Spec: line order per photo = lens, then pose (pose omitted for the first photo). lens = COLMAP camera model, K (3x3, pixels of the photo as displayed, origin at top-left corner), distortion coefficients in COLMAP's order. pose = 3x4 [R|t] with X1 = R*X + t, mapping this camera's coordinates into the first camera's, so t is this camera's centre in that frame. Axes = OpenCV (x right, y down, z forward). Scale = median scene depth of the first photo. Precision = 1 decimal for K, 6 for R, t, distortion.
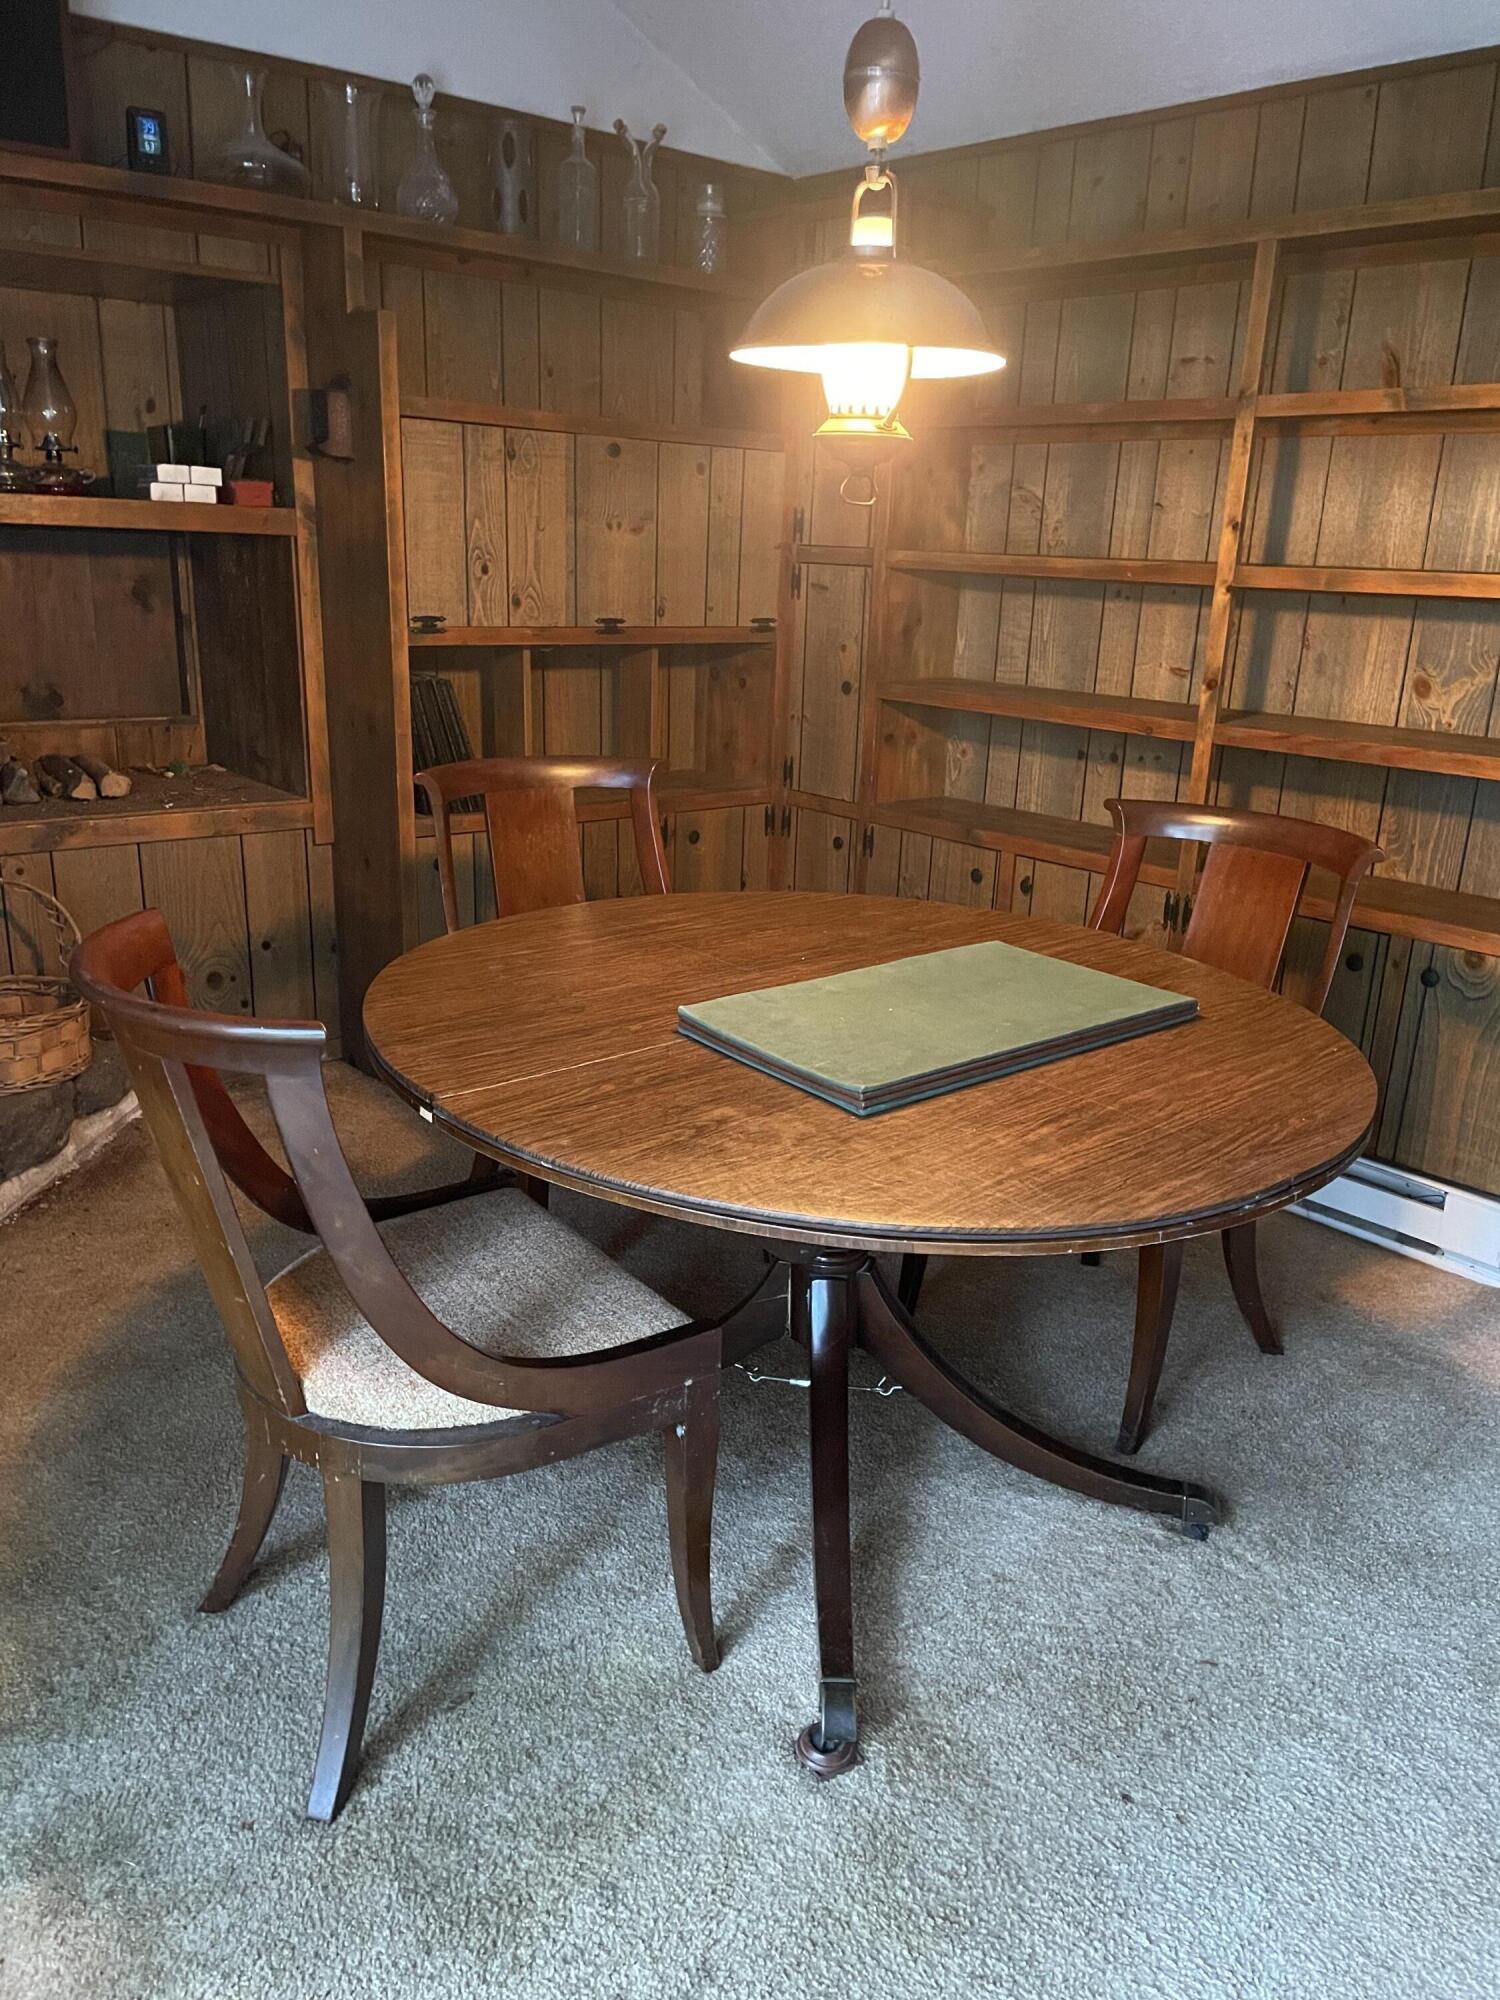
lens RADIAL K [[1529.8, 0, 772.9], [0, 1529.8, 1008.3], [0, 0, 1]] dist [0.094714, -0.127721]
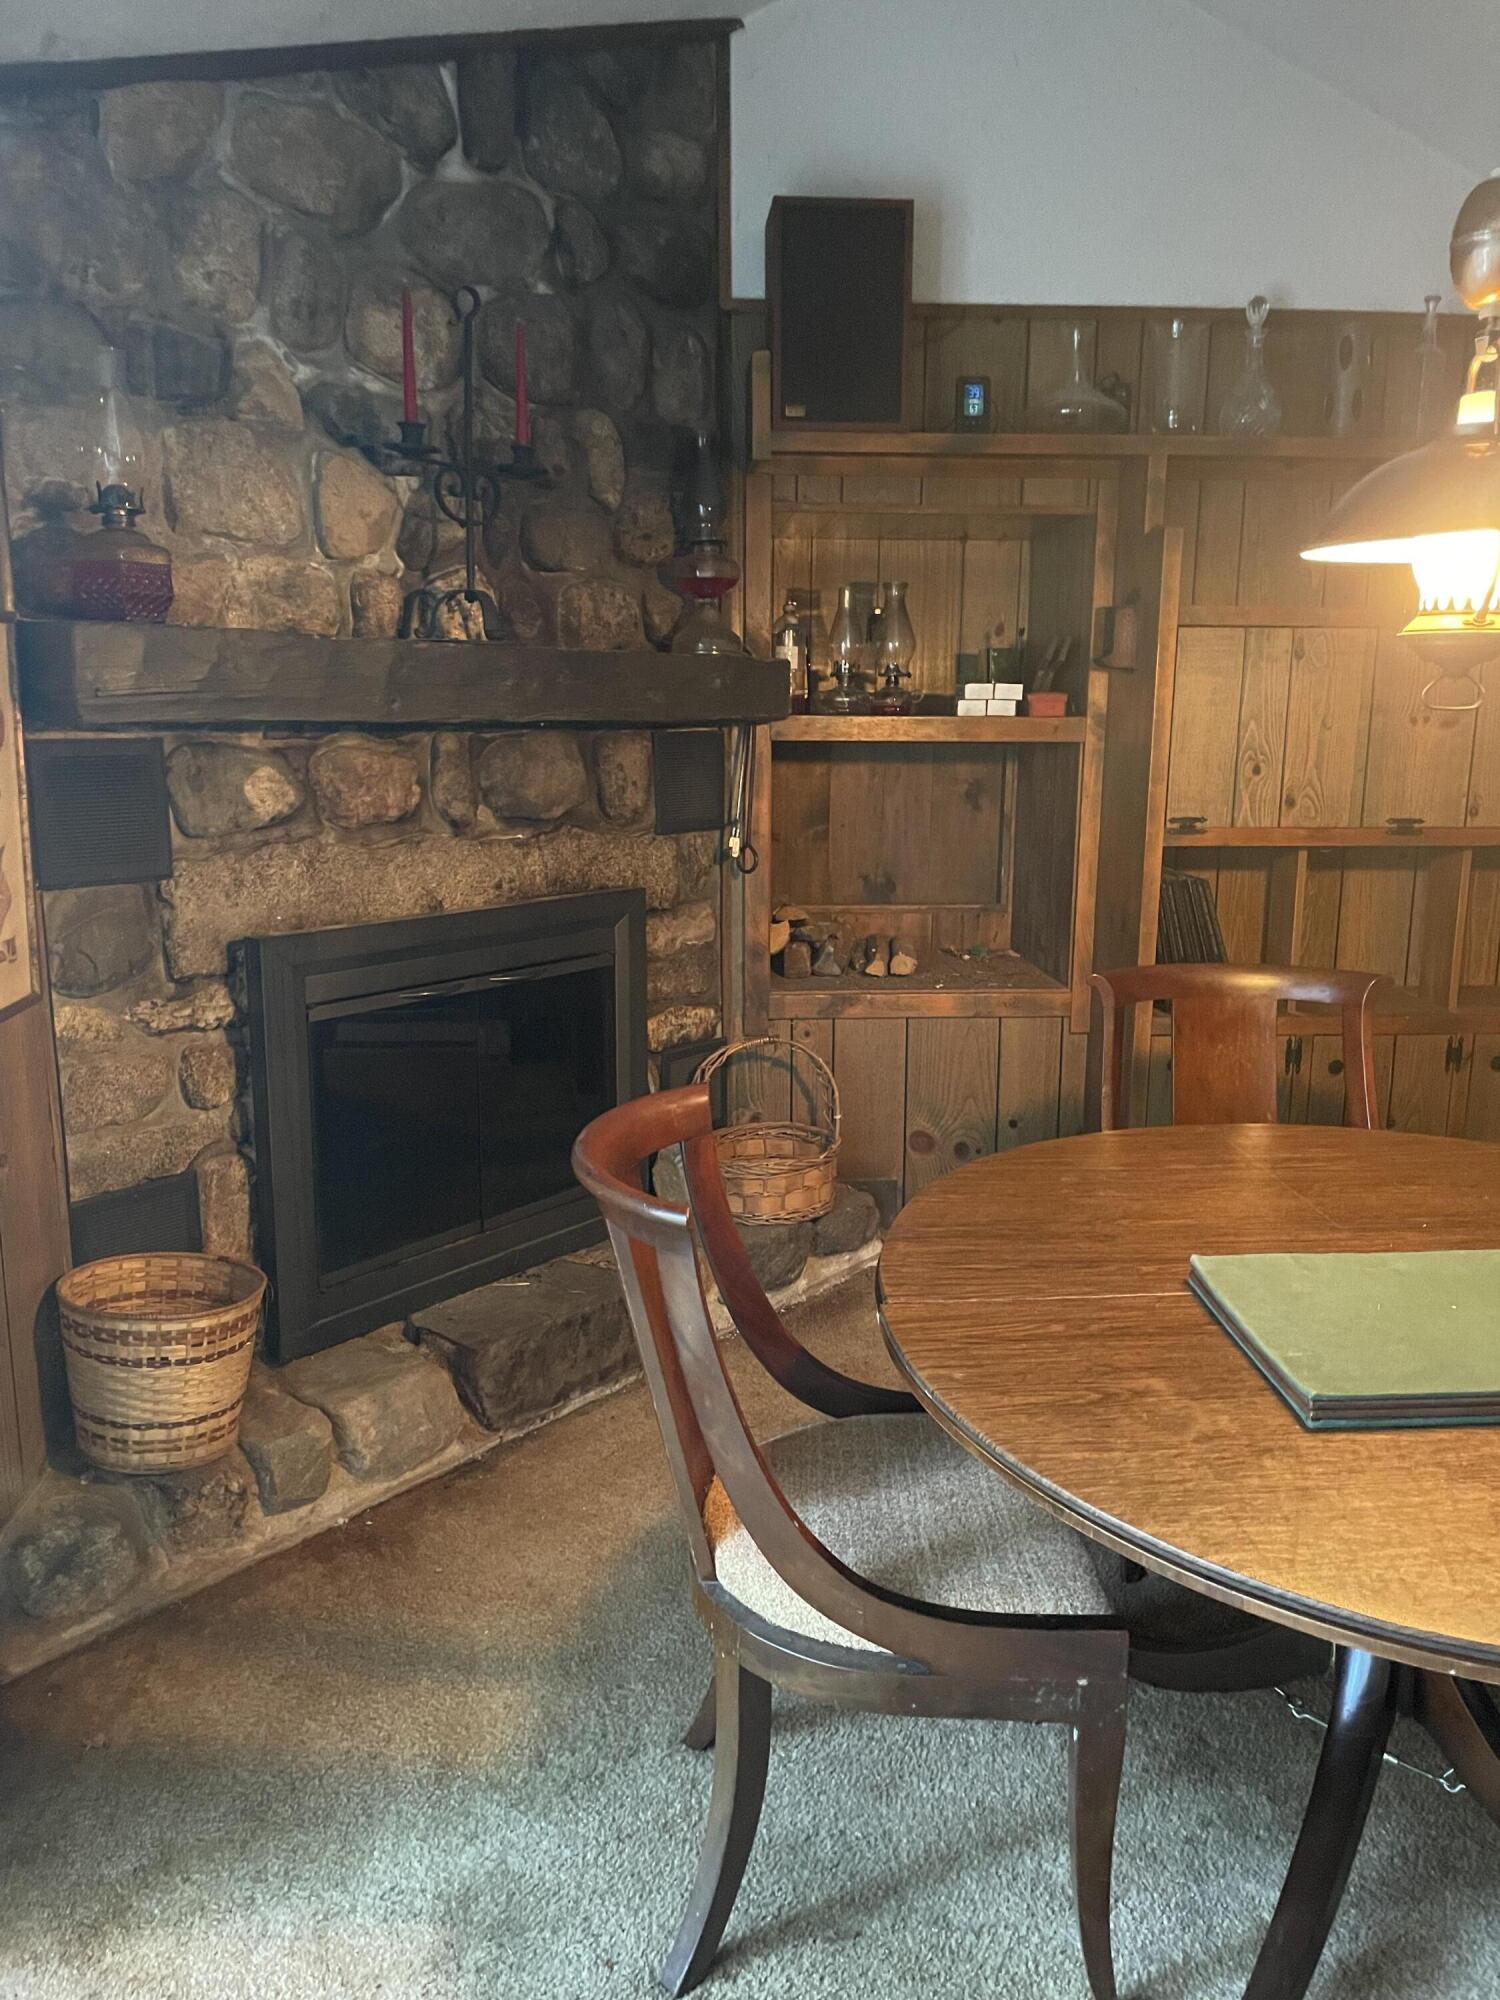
lens RADIAL K [[1529.8, 0, 772.9], [0, 1529.8, 1008.3], [0, 0, 1]] dist [0.094714, -0.127721]
pose [[0.802936, 0.085121, -0.589956, 0.166013], [-0.151171, 0.986472, -0.063413, -0.031197], [0.576577, 0.140101, 0.804942, 0.069201]]
